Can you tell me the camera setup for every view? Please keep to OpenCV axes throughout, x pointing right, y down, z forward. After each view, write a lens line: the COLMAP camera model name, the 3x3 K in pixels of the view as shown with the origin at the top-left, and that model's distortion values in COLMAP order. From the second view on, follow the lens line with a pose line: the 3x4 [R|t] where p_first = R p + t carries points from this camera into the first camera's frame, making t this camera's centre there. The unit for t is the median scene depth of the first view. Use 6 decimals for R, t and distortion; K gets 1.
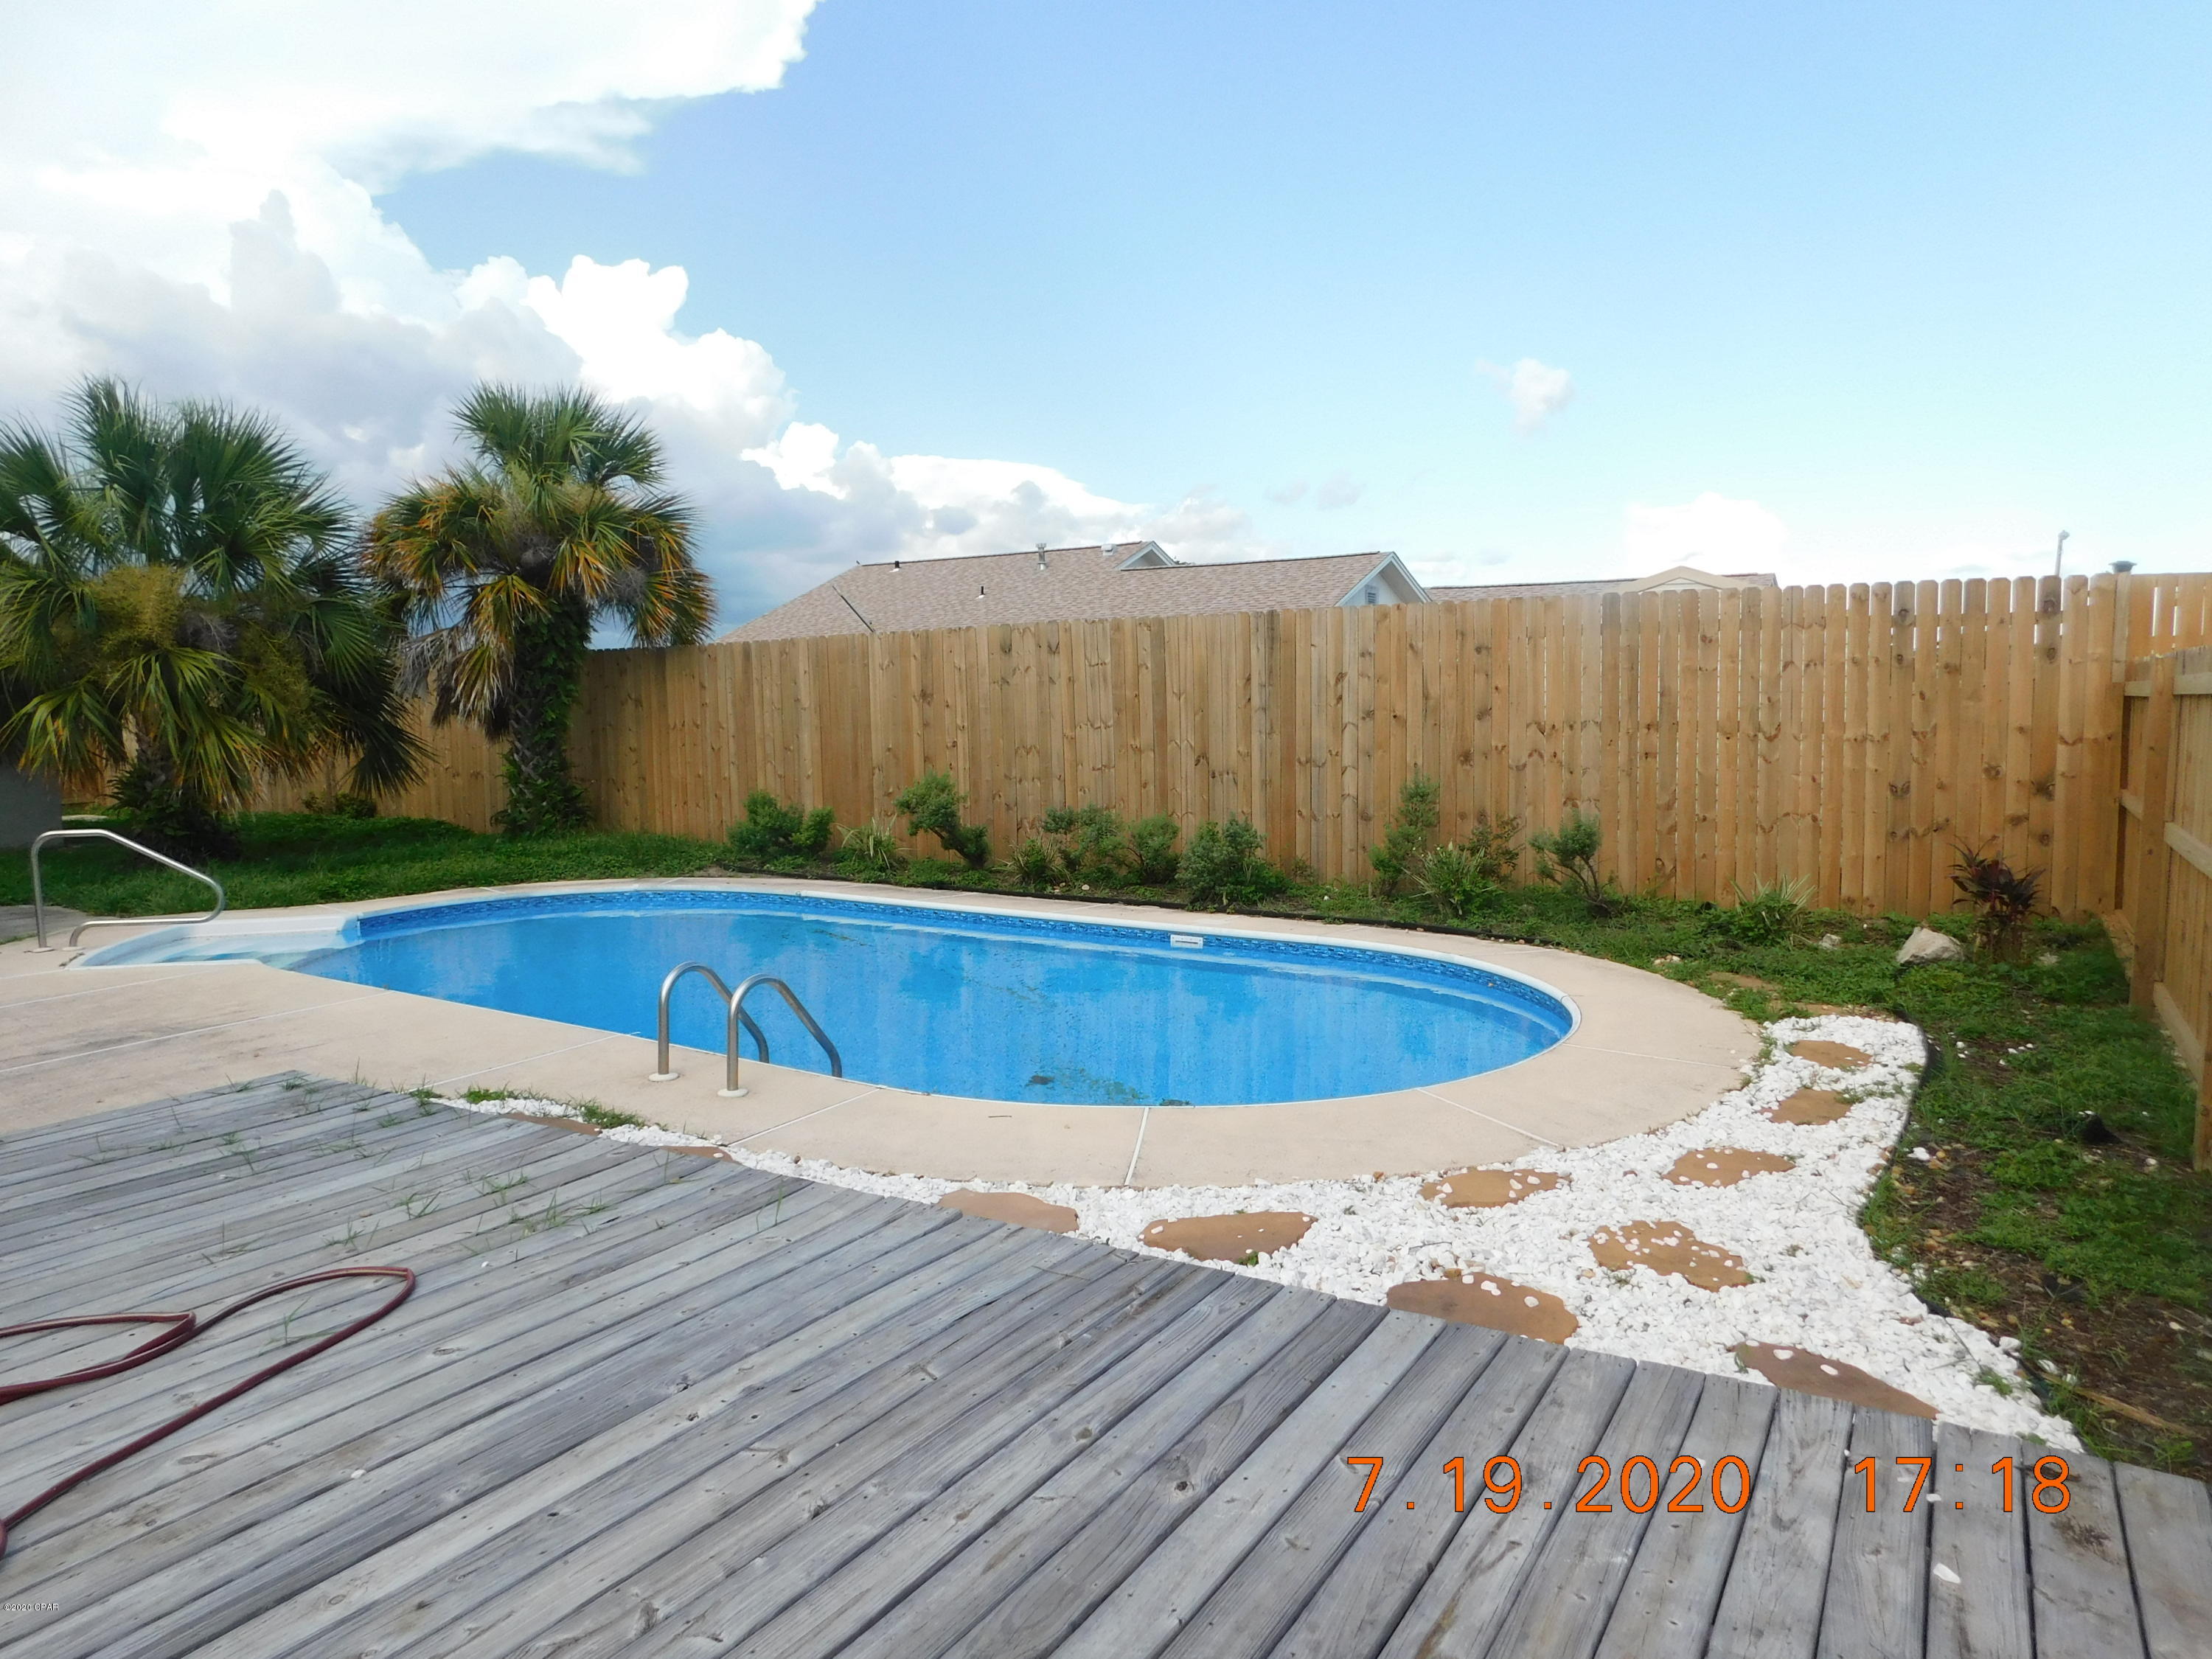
lens RADIAL K [[1471.2, 0, 1107.1], [0, 1471.2, 829.6], [0, 0, 1]] dist [-0.049734, 0.021233]
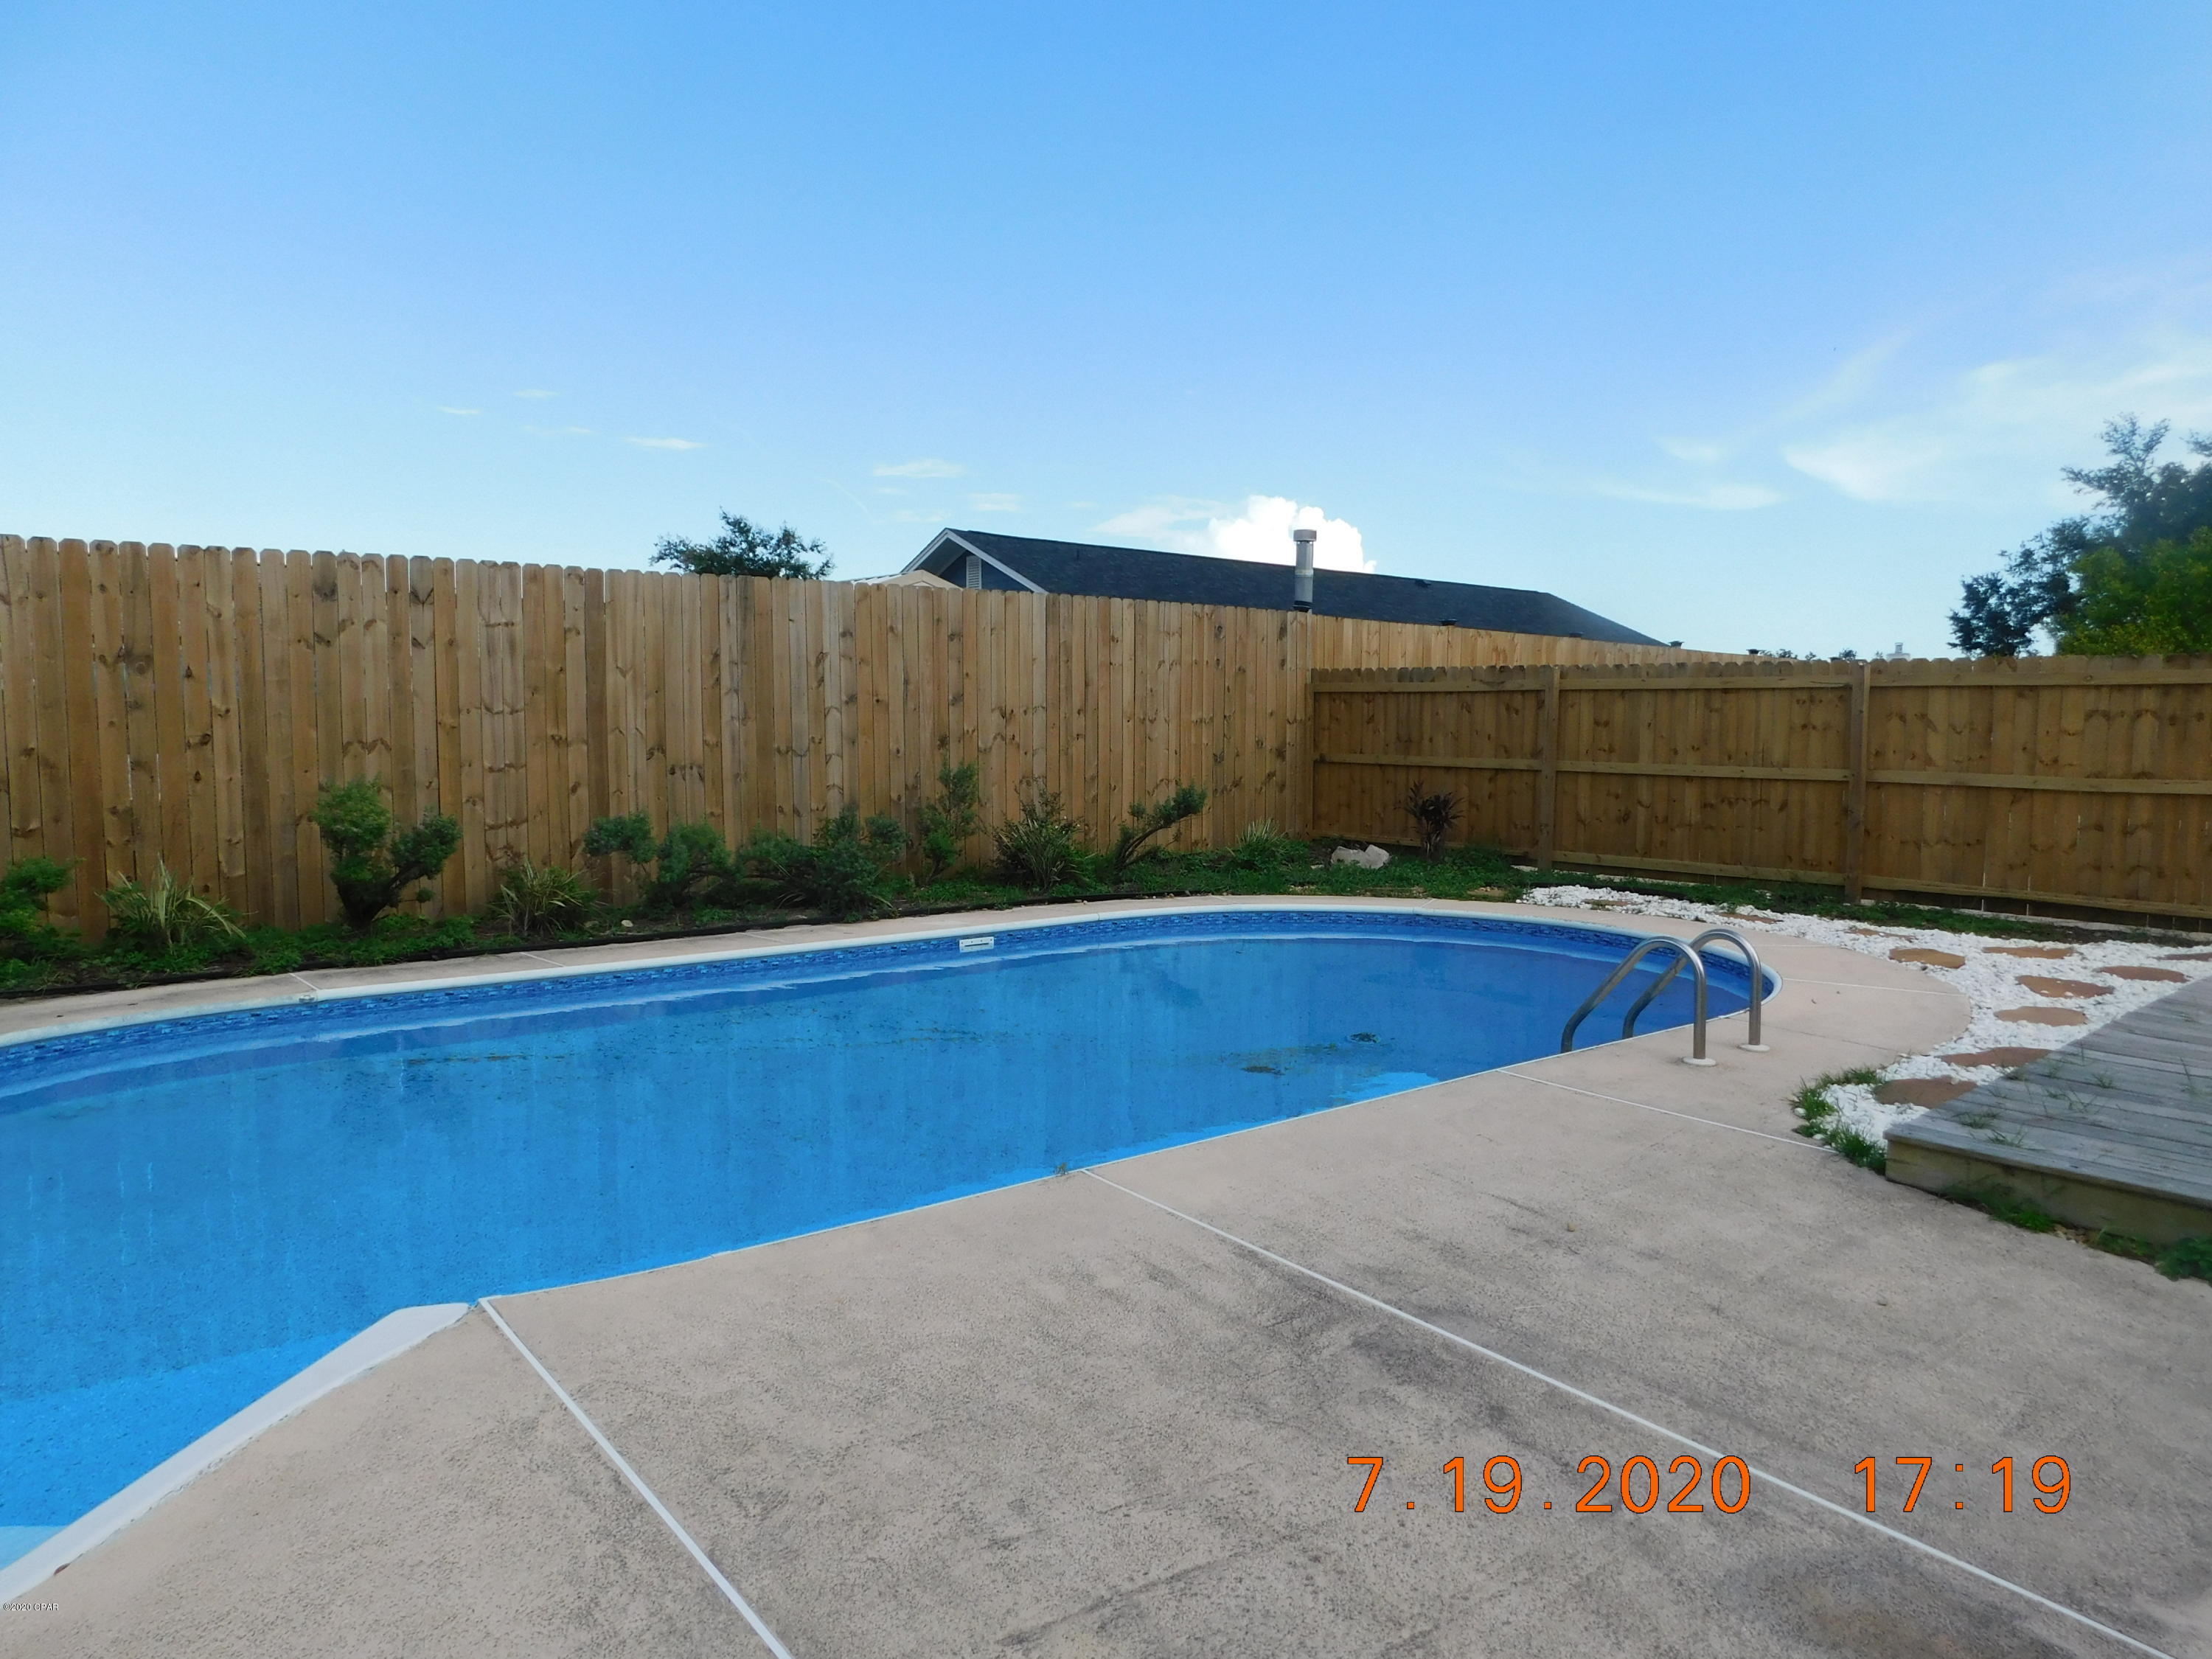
lens RADIAL K [[1471.2, 0, 1050.8], [0, 1471.2, 814.3], [0, 0, 1]] dist [-0.049734, 0.021233]
pose [[0.317941, -0.051942, 0.946687, -0.695888], [0.076237, 0.996666, 0.029080, -0.022728], [-0.945040, 0.062927, 0.320841, 0.597431]]
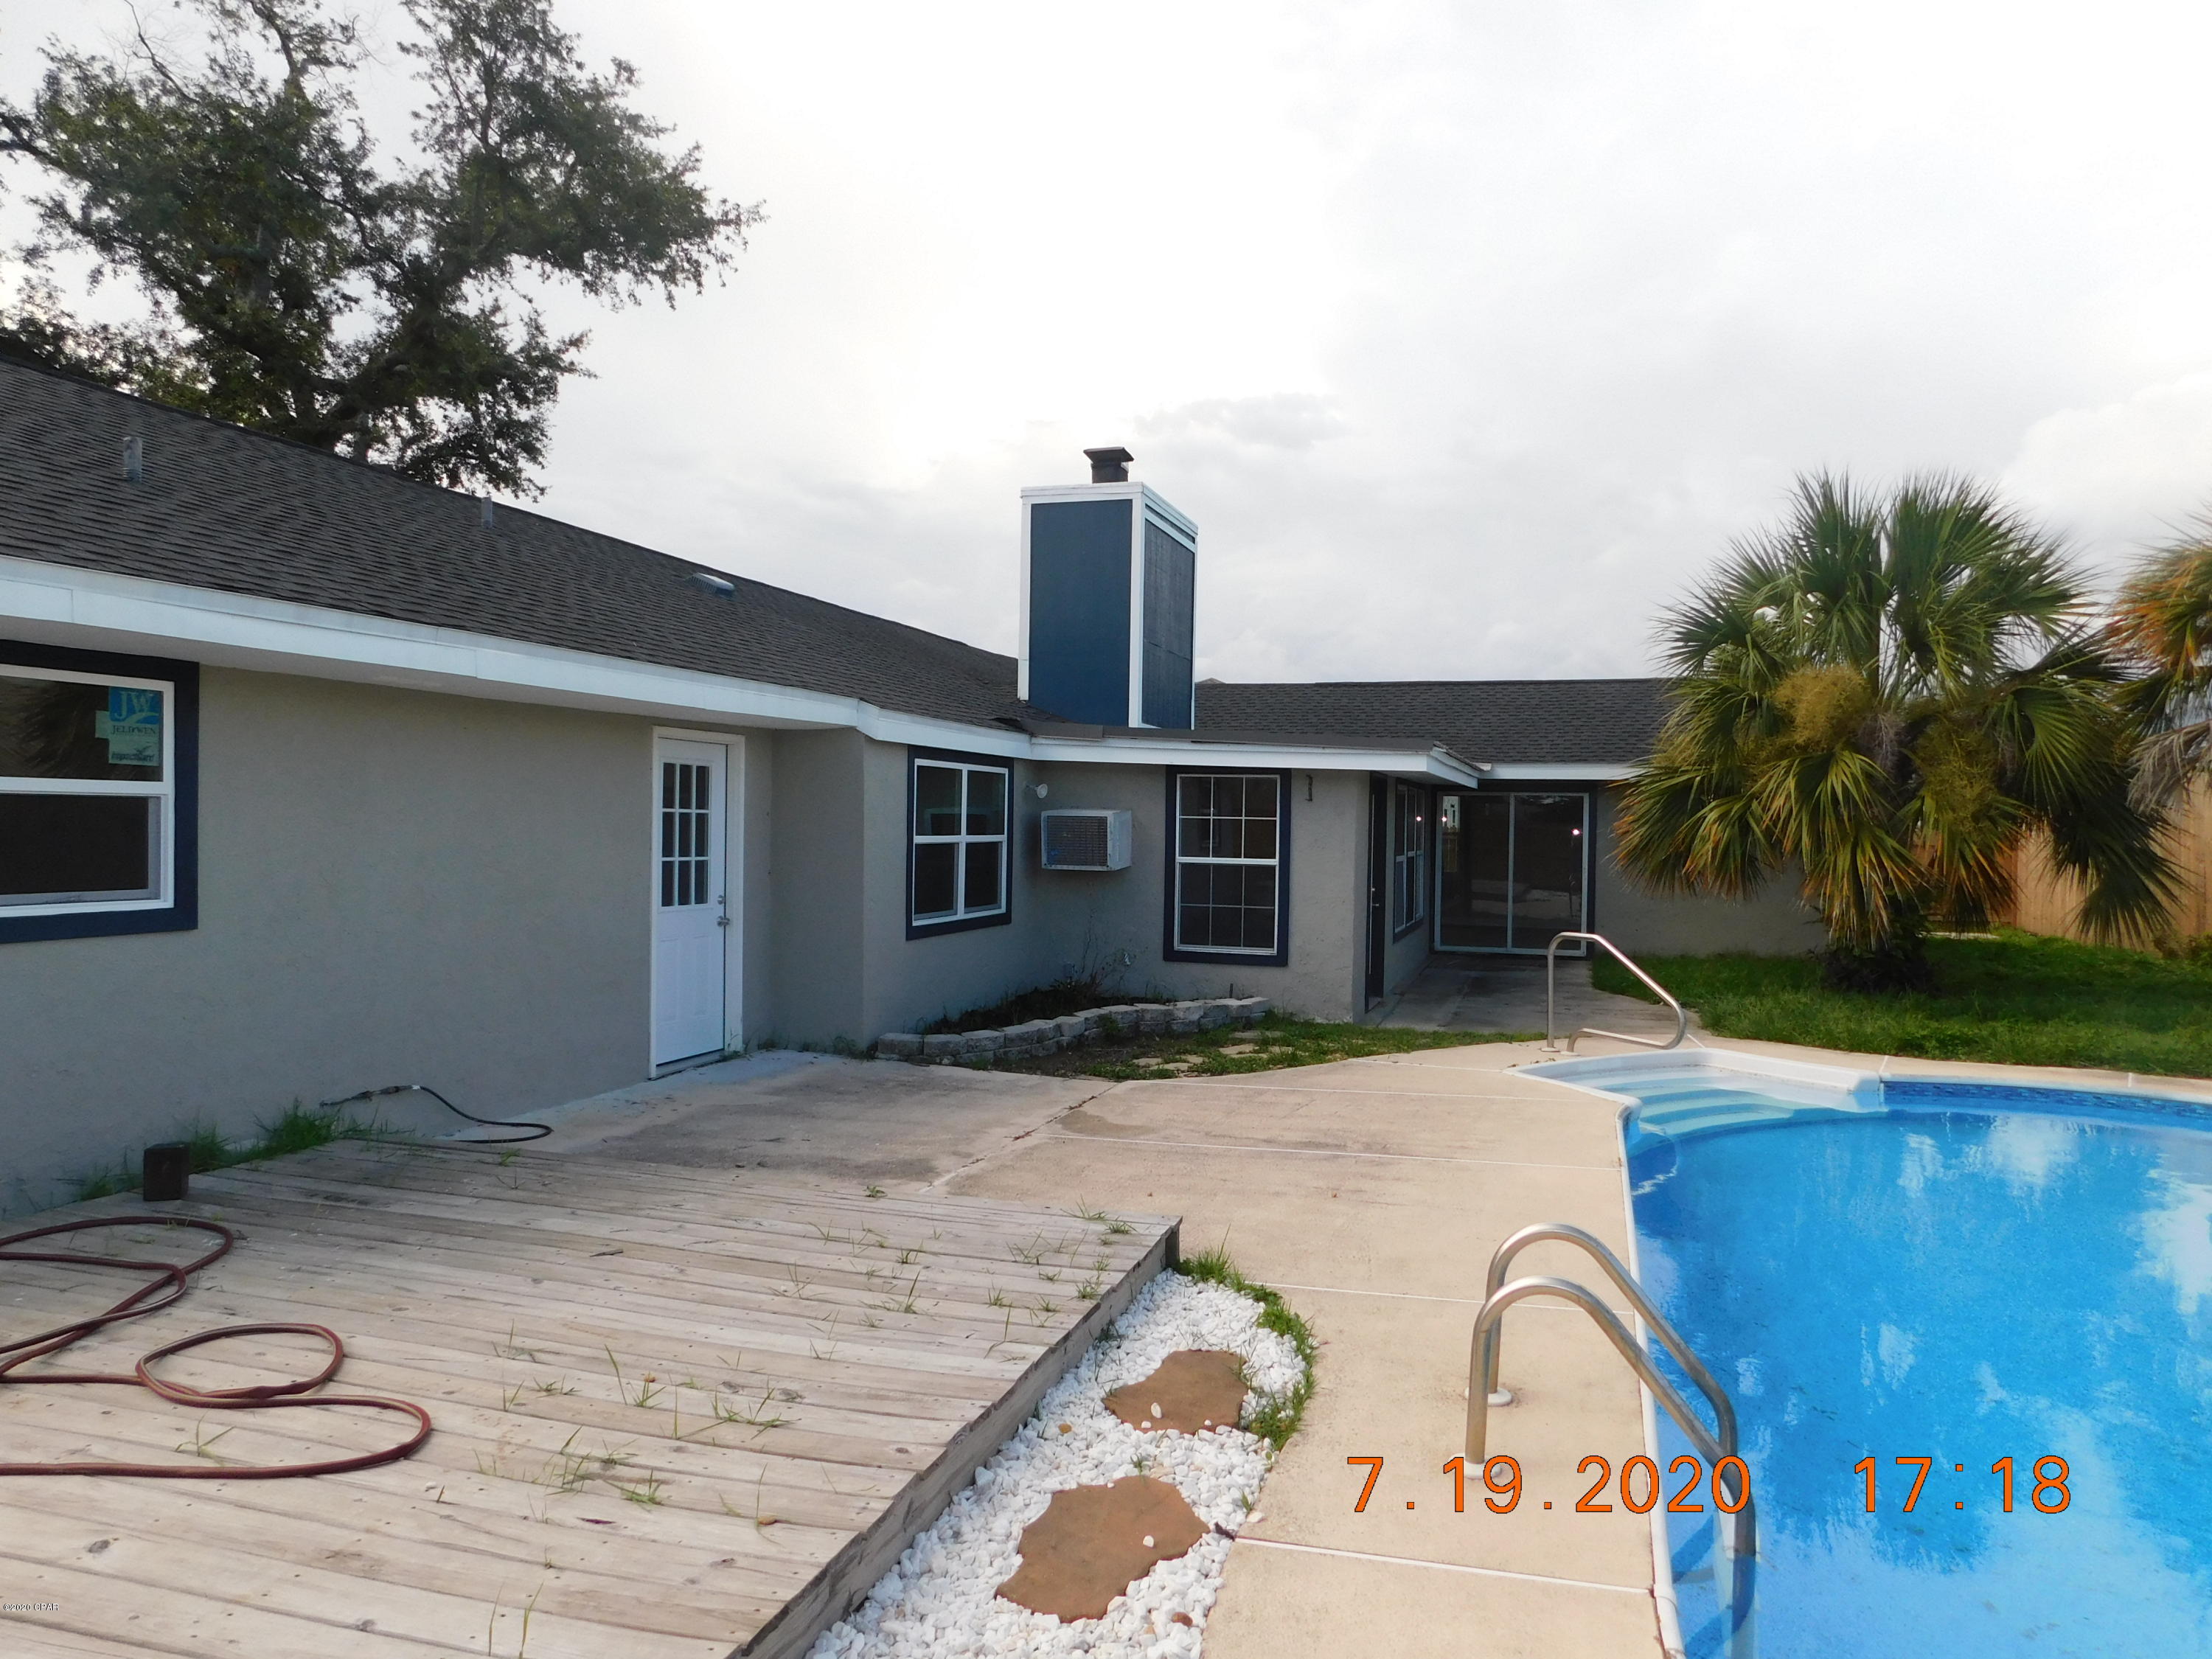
lens RADIAL K [[1471.2, 0, 1114.2], [0, 1471.2, 829.4], [0, 0, 1]] dist [-0.049734, 0.021233]
pose [[0.269739, 0.018637, -0.962753, 0.130092], [-0.102882, 0.994648, -0.009571, -0.023821], [0.957422, 0.101631, 0.270213, 0.371104]]
